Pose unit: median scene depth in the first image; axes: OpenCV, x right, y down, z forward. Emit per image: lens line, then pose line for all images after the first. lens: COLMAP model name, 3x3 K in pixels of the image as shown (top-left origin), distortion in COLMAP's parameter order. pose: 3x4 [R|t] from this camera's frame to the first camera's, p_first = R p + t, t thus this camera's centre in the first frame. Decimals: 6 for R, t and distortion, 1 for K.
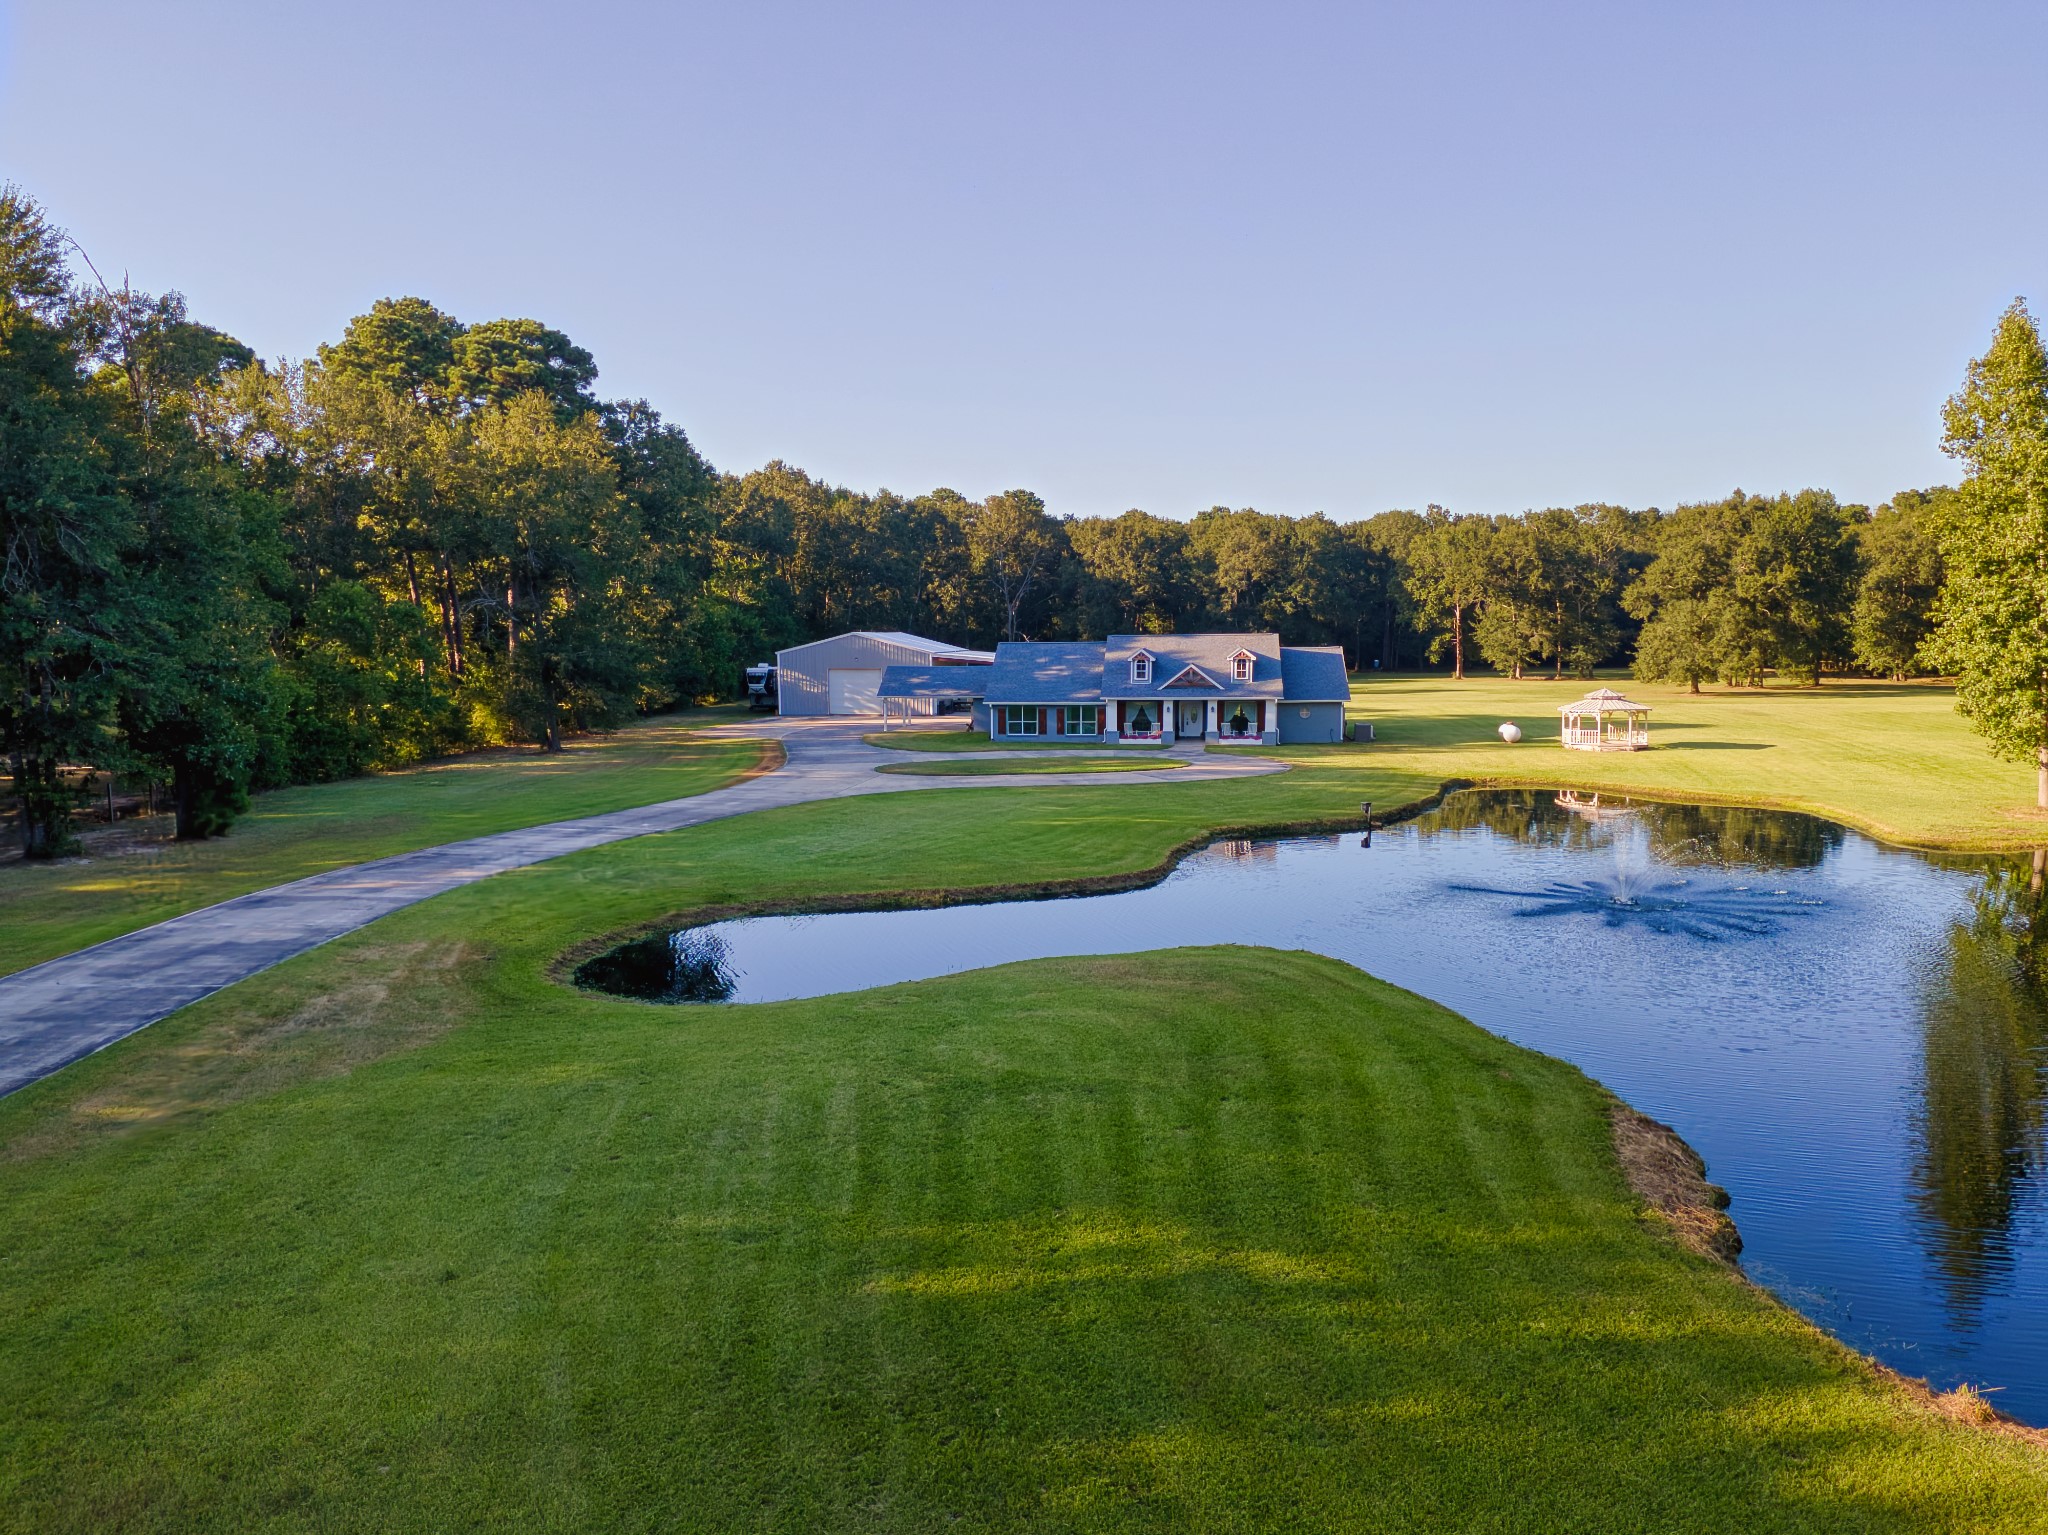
lens RADIAL K [[1475.2, 0, 1024.0], [0, 1475.2, 767.5], [0, 0, 1]] dist [0.202021, -0.352435]
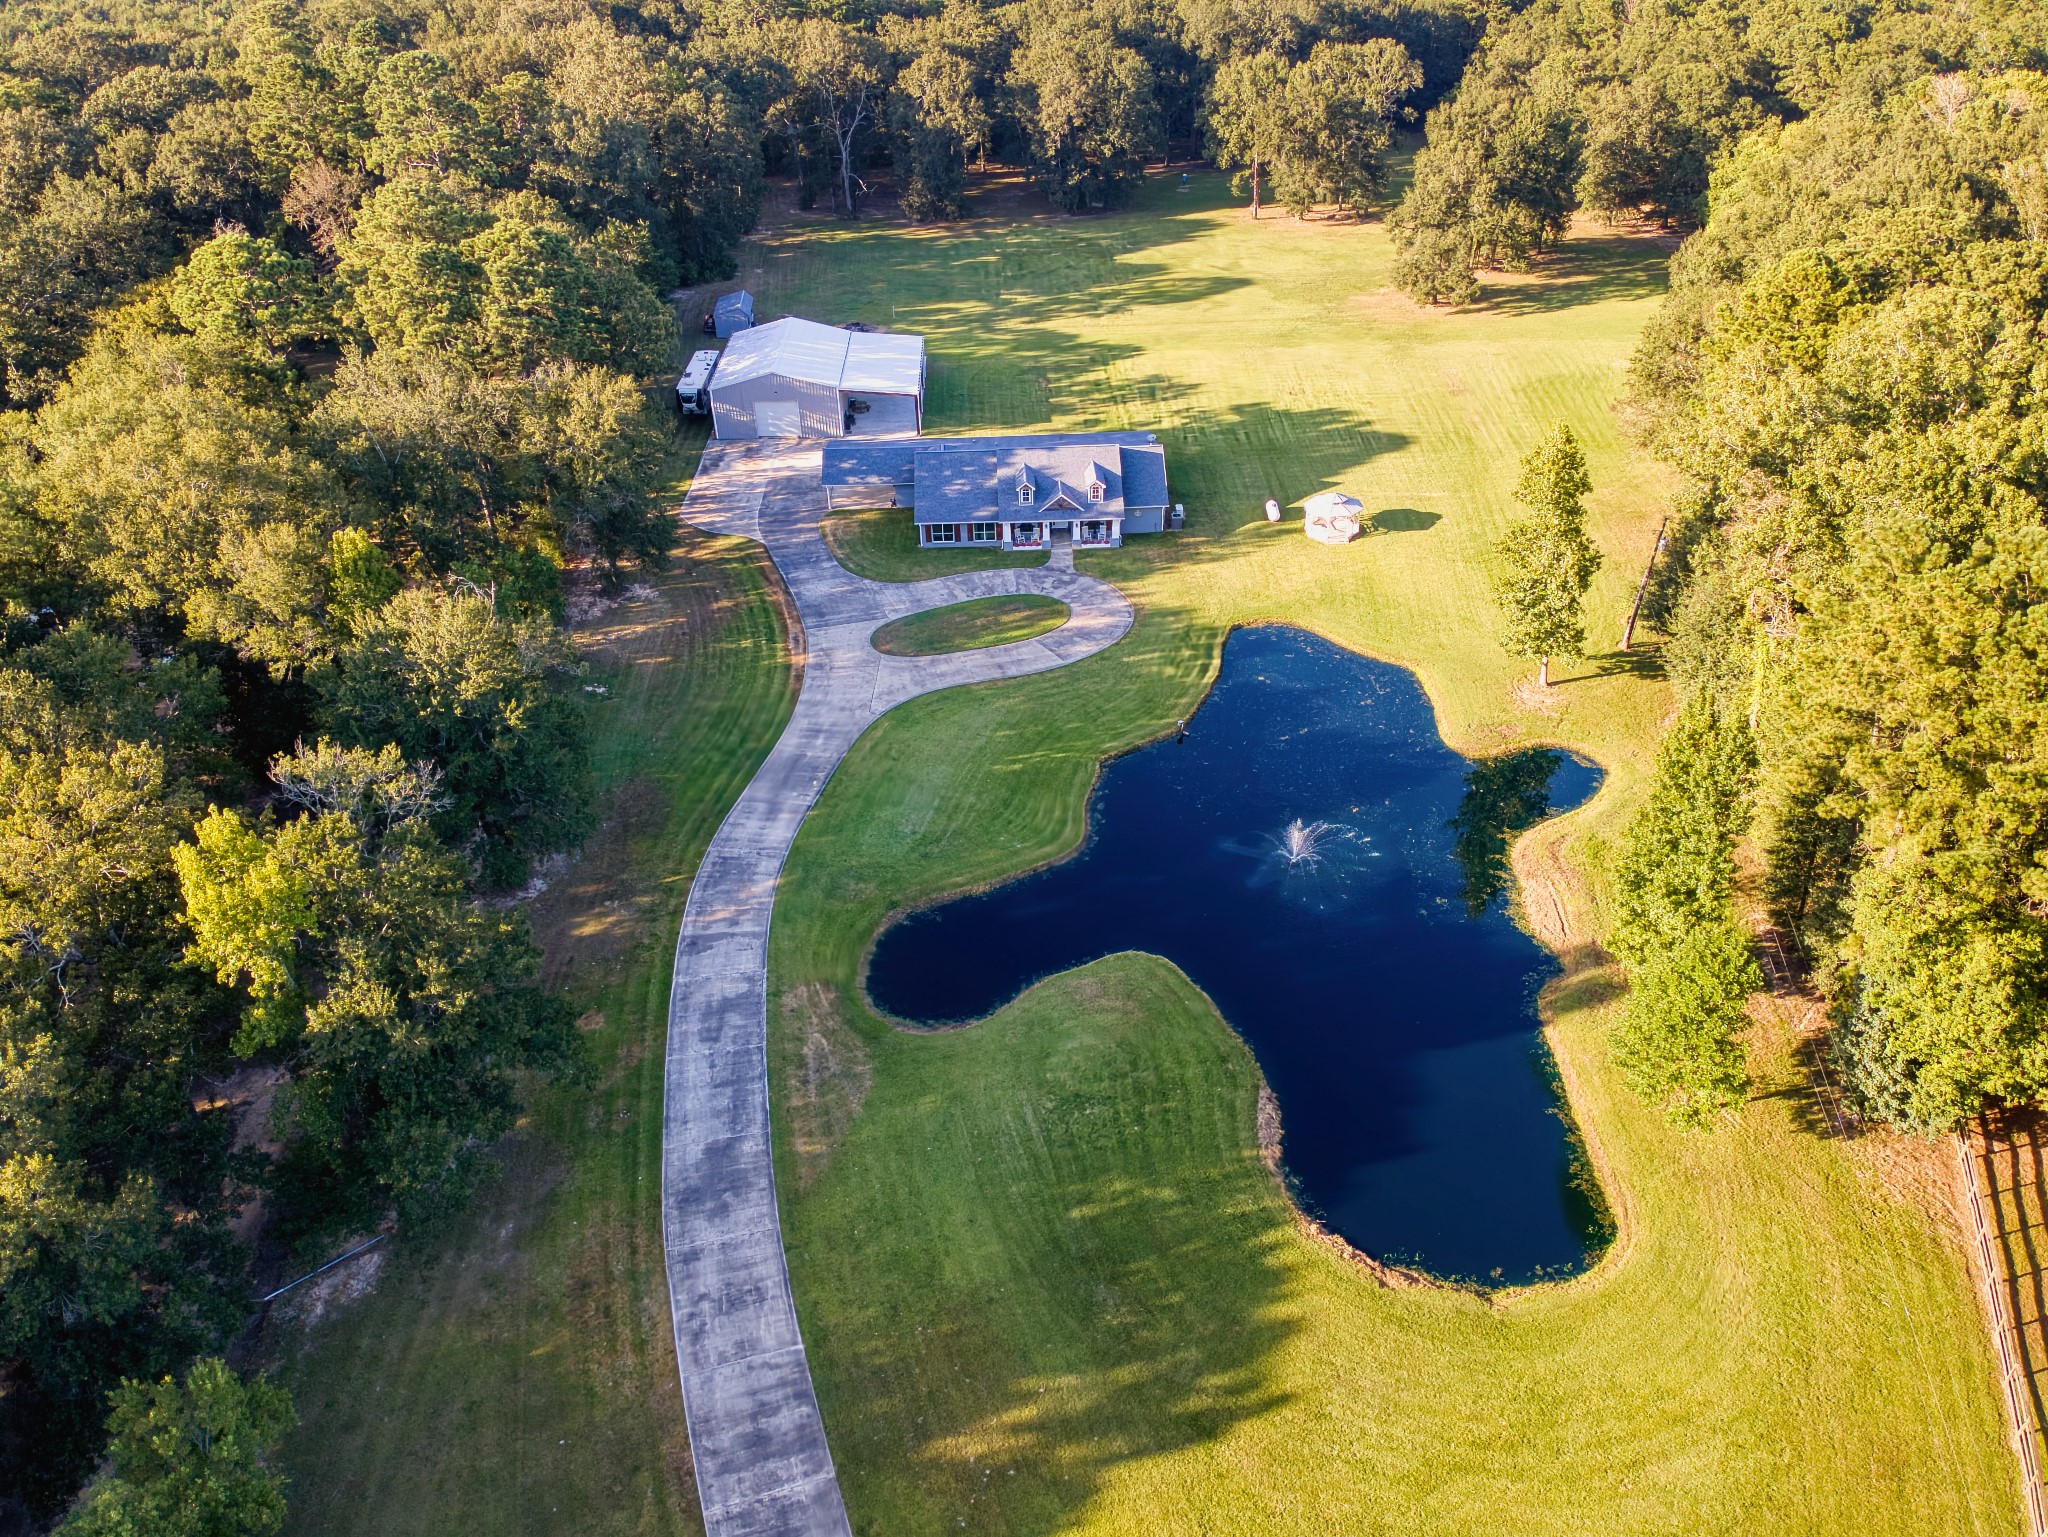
lens RADIAL K [[1489.5, 0, 1019.4], [0, 1489.5, 784.7], [0, 0, 1]] dist [0.134890, -0.206129]
pose [[0.989831, -0.089988, 0.110164, -0.062856], [0.029825, 0.888538, 0.457833, -0.273880], [-0.139084, -0.449892, 0.882186, -0.221796]]
